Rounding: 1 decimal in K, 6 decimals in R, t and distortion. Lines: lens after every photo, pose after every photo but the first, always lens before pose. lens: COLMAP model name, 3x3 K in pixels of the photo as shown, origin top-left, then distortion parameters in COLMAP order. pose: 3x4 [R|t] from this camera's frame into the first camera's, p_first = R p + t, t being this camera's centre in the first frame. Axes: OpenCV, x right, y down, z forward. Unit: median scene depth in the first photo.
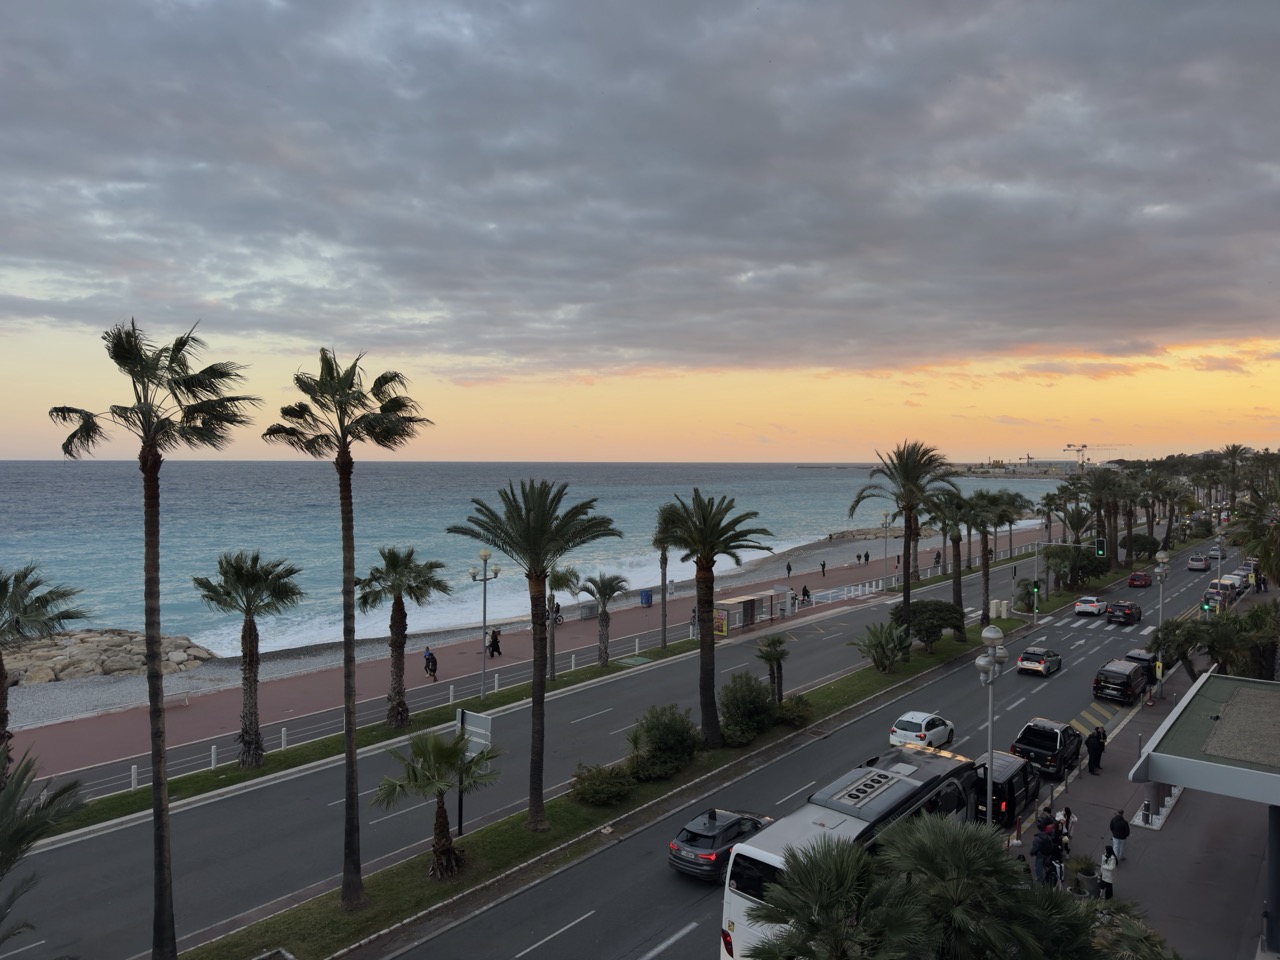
lens RADIAL K [[875.2, 0, 633.3], [0, 875.2, 482.5], [0, 0, 1]] dist [0.156350, -0.187470]
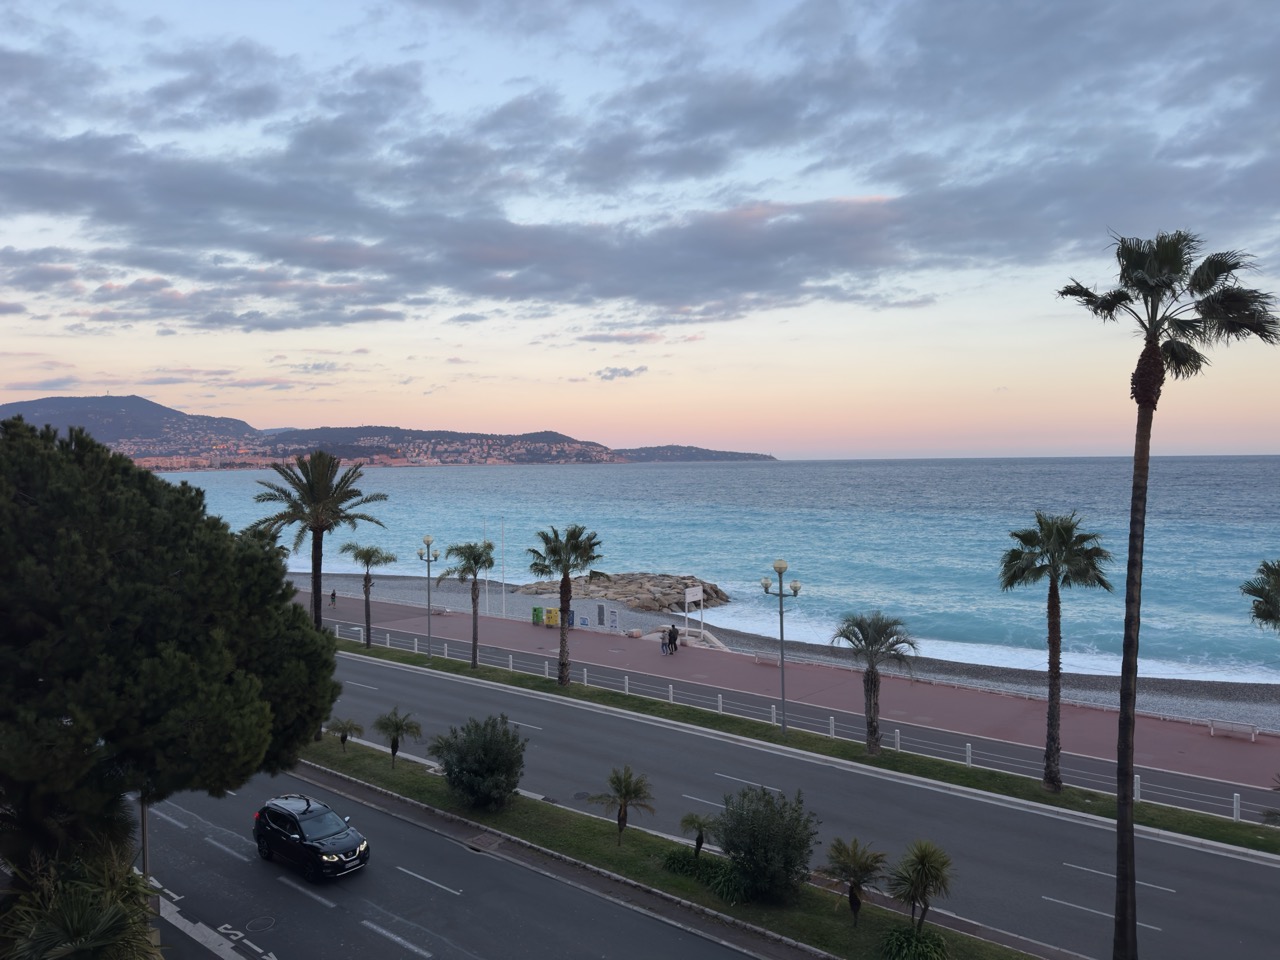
lens RADIAL K [[895.4, 0, 640.0], [0, 895.4, 480.0], [0, 0, 1]] dist [0.068947, -0.104655]
pose [[0.019990, 0.018386, -0.999631, 0.521704], [-0.009674, 0.999788, 0.018196, -0.012980], [0.999753, 0.009306, 0.020163, 0.615324]]
